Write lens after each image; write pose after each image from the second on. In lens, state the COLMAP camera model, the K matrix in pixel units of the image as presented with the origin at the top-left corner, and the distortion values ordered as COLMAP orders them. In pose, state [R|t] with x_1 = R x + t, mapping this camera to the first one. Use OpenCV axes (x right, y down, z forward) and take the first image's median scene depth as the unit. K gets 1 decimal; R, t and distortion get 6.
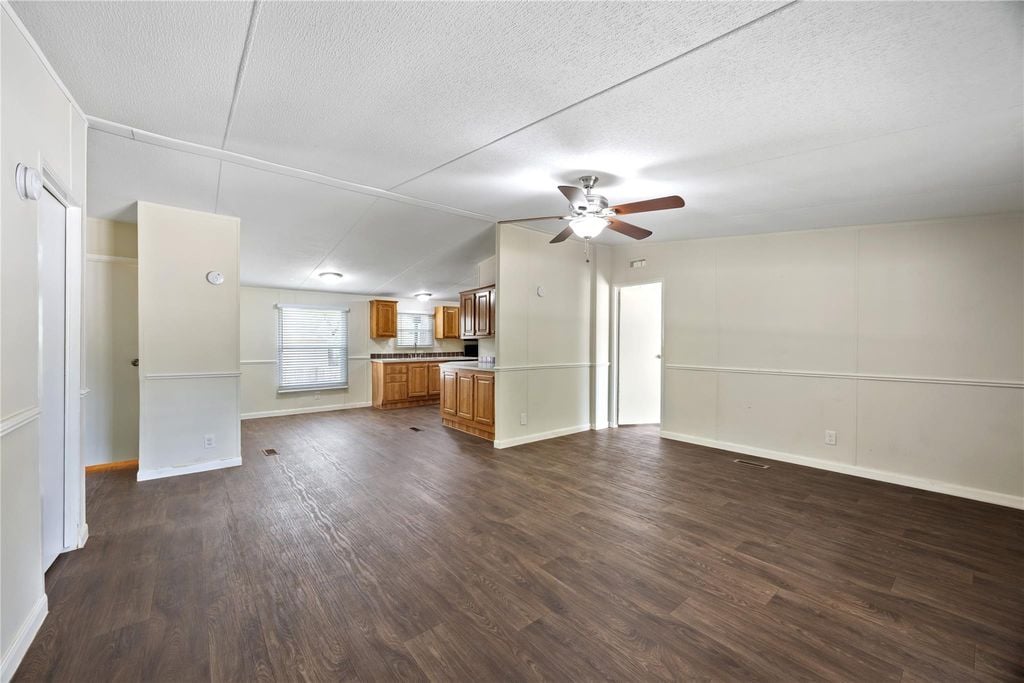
lens RADIAL K [[392.4, 0, 503.4], [0, 392.4, 347.1], [0, 0, 1]] dist [0.011070, -0.002196]
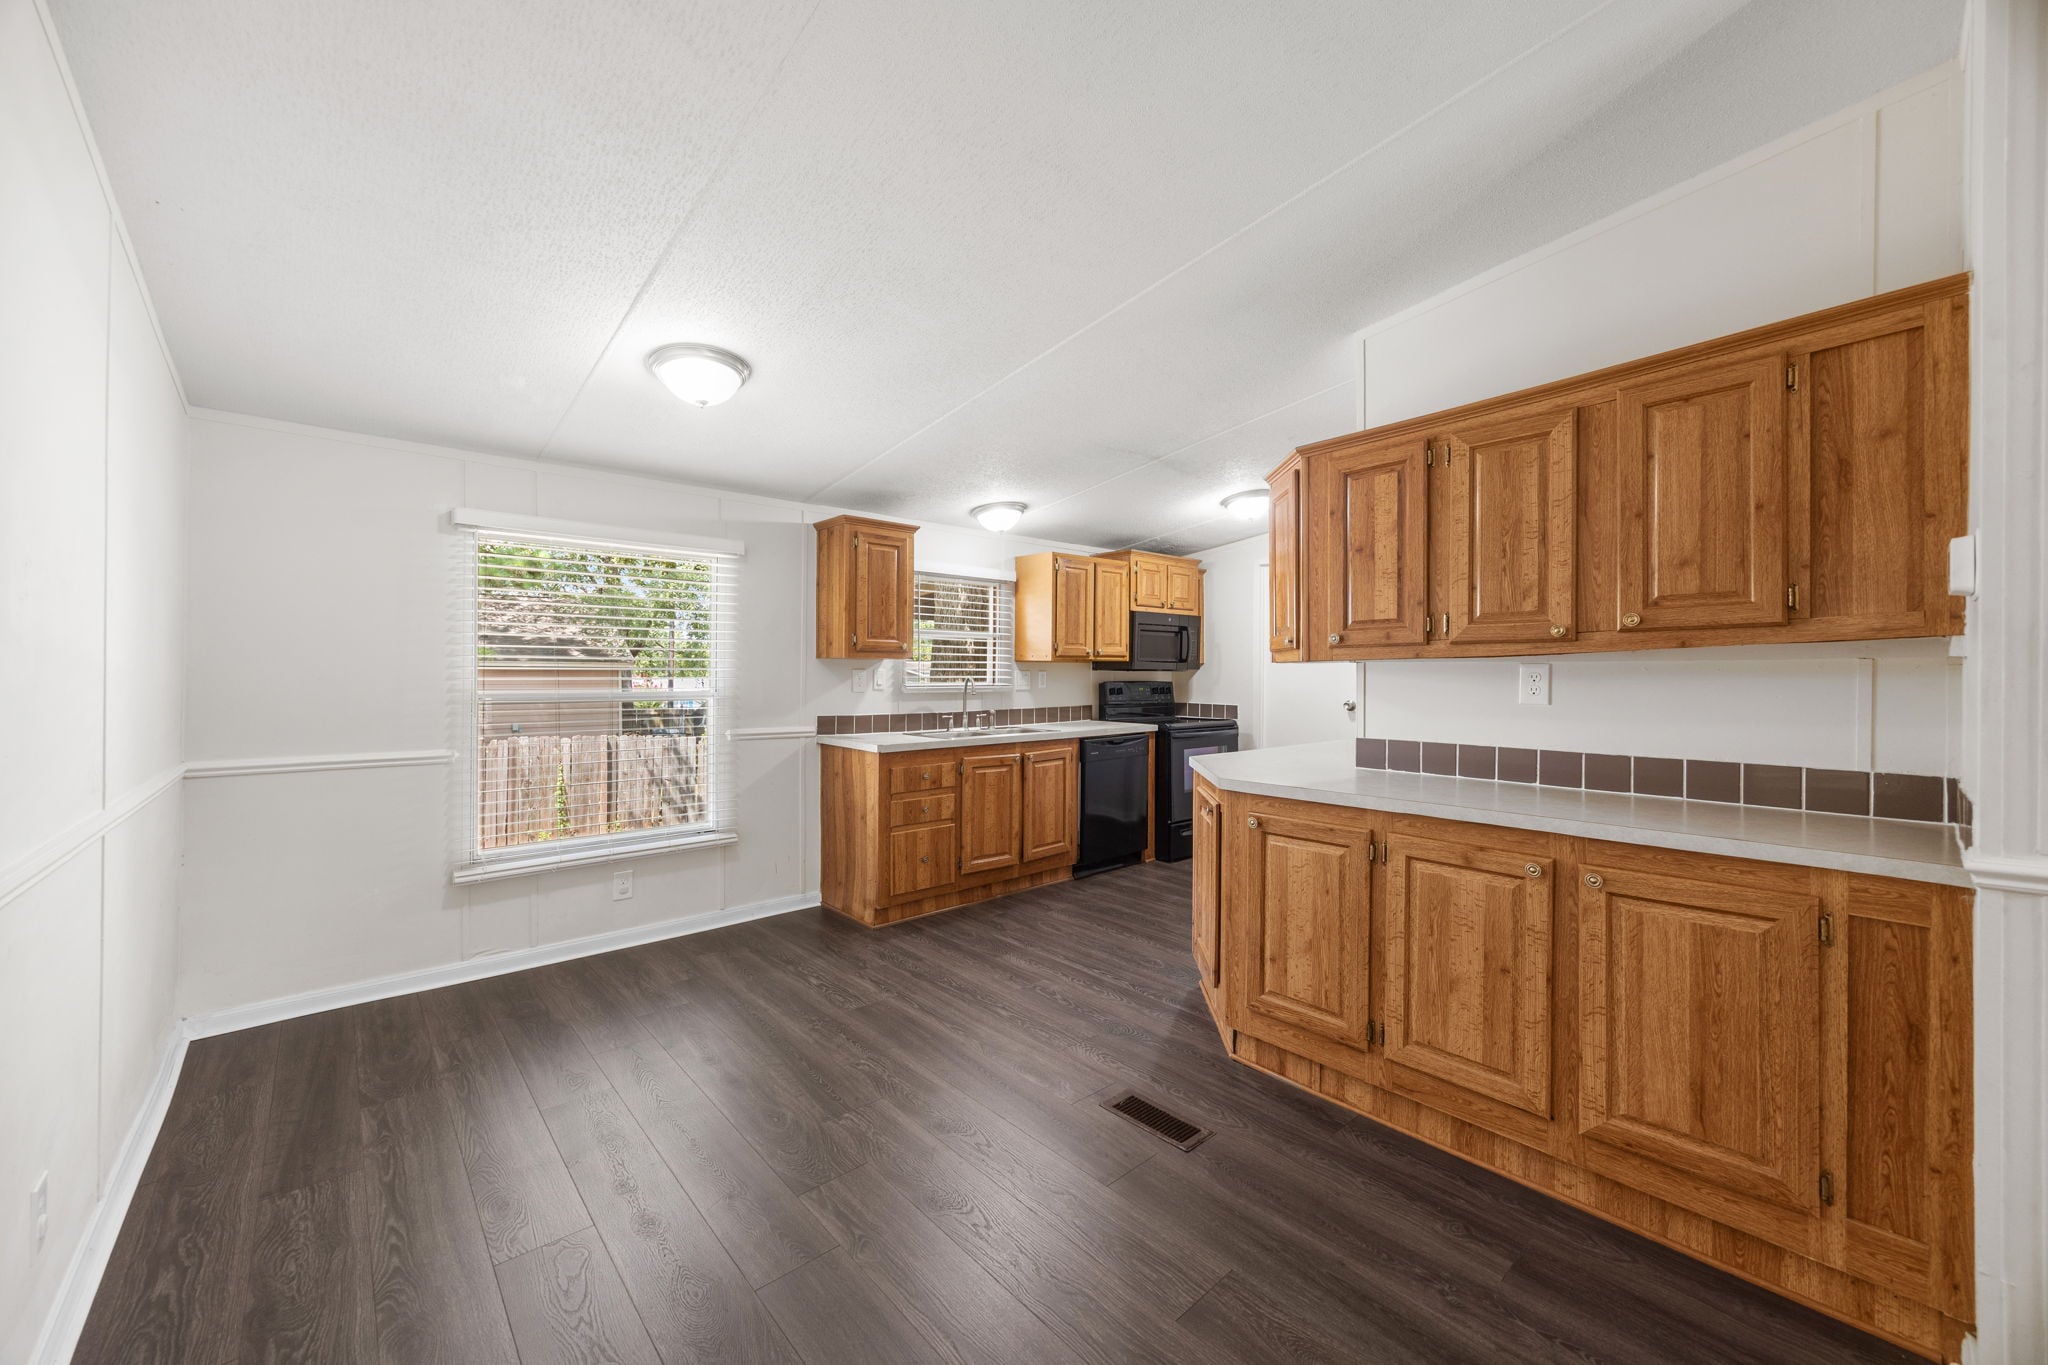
lens RADIAL K [[784.8, 0, 1007.4], [0, 784.8, 680.2], [0, 0, 1]] dist [0.011070, -0.002196]
pose [[0.999029, 0.001197, 0.044045, -0.231914], [-0.001011, 0.999991, -0.004225, -0.006022], [-0.044050, 0.004177, 0.999021, 0.450361]]
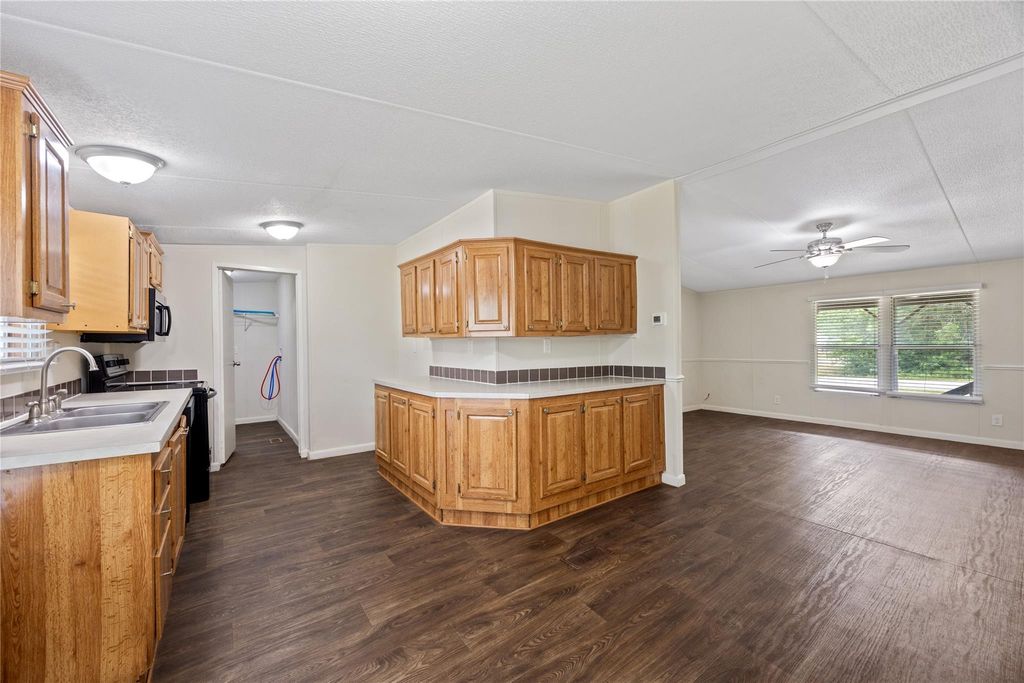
lens RADIAL K [[392.4, 0, 517.0], [0, 392.4, 349.4], [0, 0, 1]] dist [0.011070, -0.002196]
pose [[0.043186, -0.010625, 0.999011, -0.463188], [0.021889, 0.999713, 0.009686, -0.007204], [-0.998827, 0.021449, 0.043406, 0.773228]]
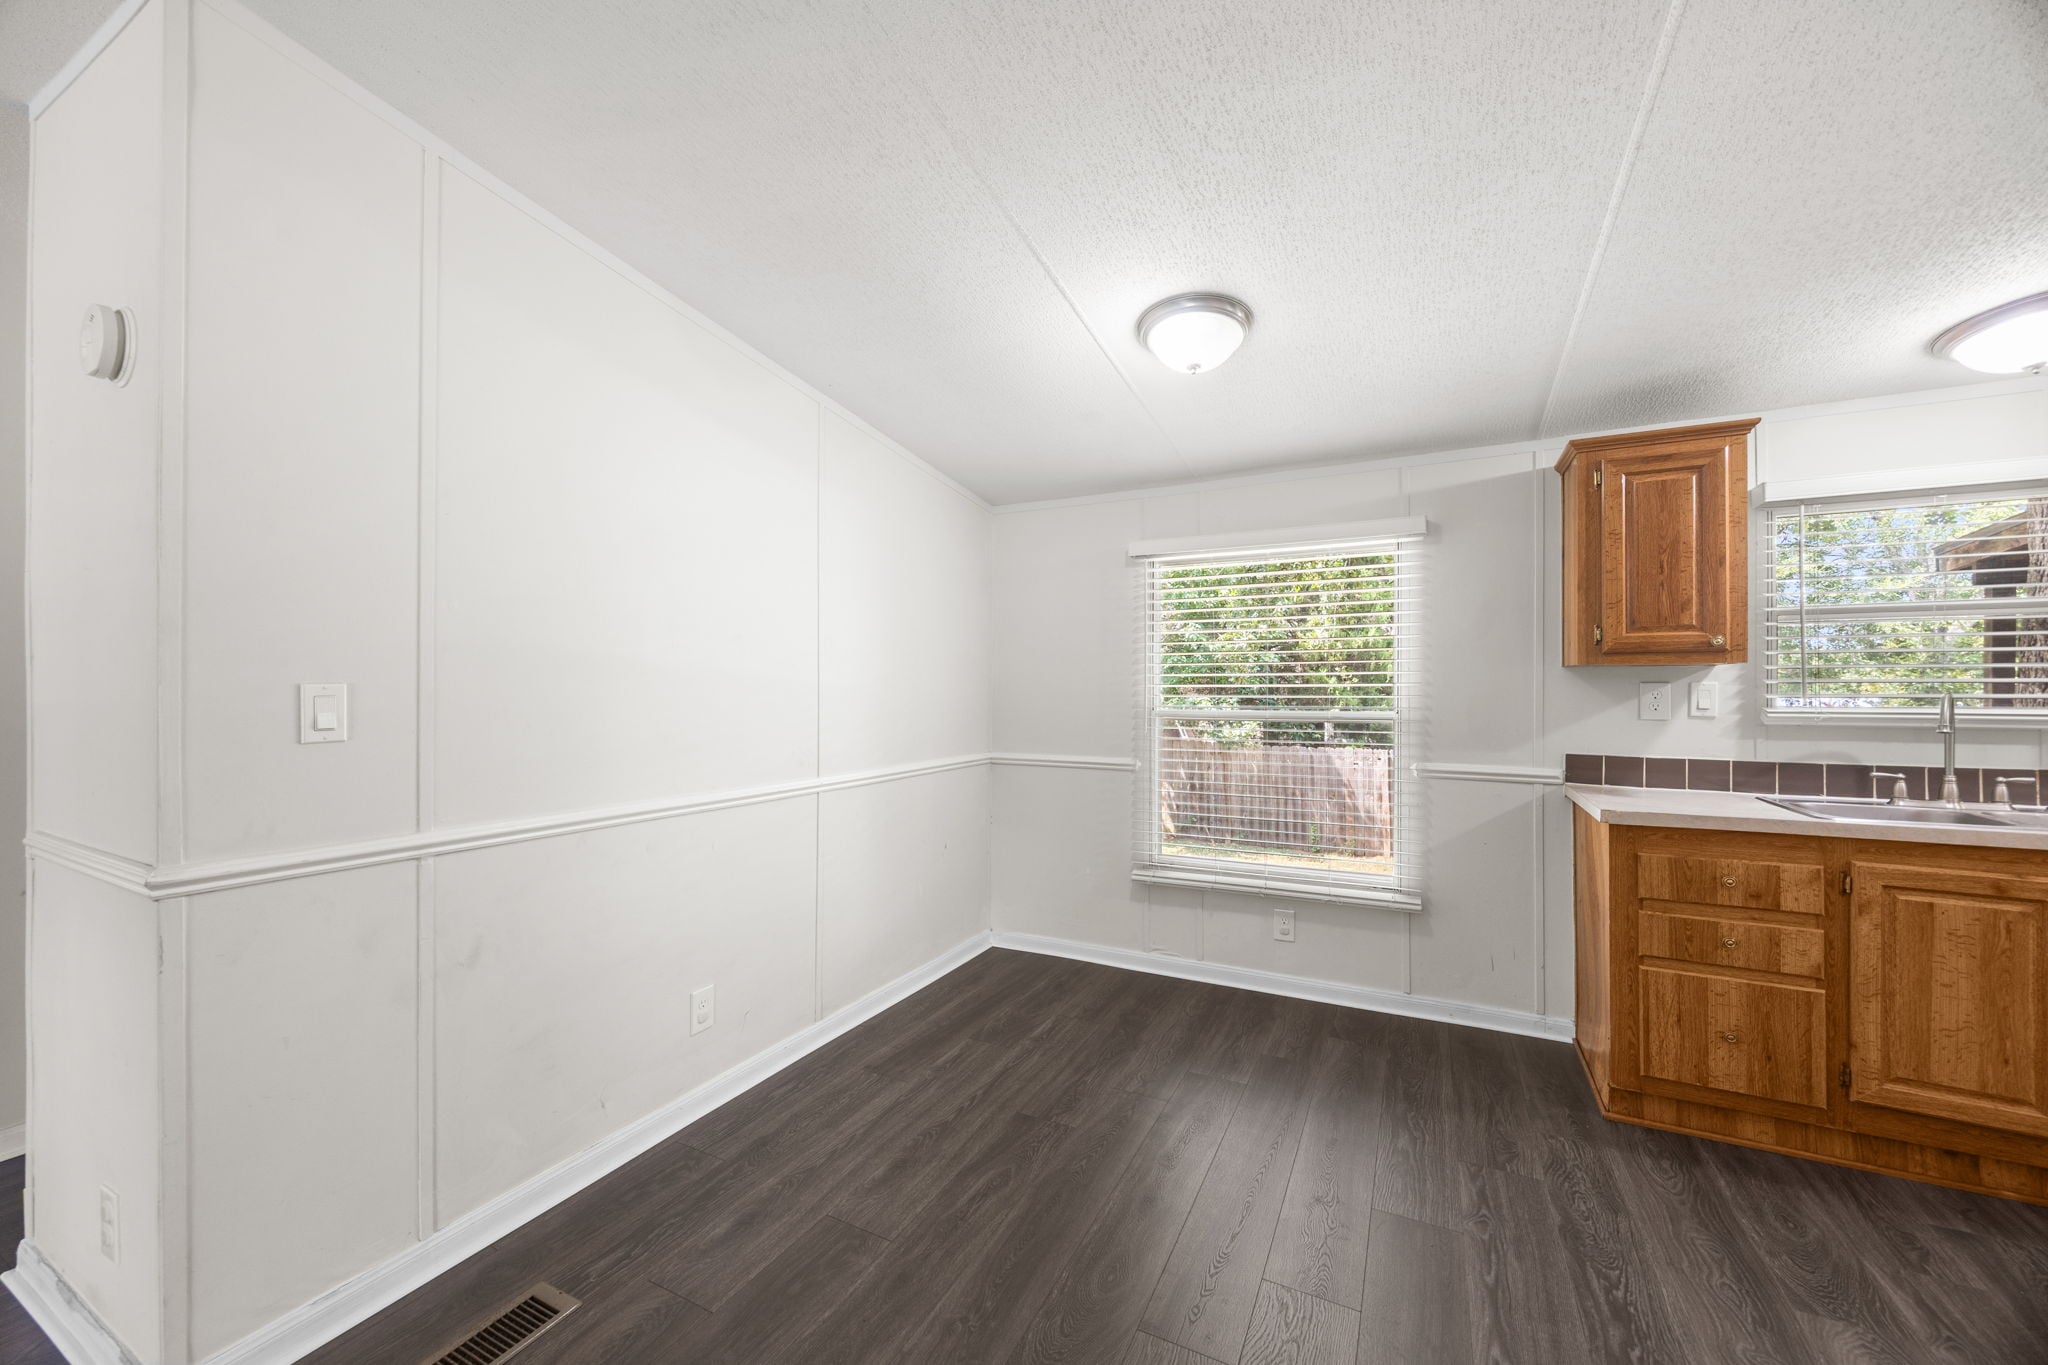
lens RADIAL K [[784.8, 0, 1022.2], [0, 784.8, 683.2], [0, 0, 1]] dist [0.011070, -0.002196]
pose [[0.419477, -0.007697, -0.907733, -0.113096], [-0.009685, 0.999869, -0.012953, -0.008798], [0.907714, 0.014225, 0.419348, 0.624594]]
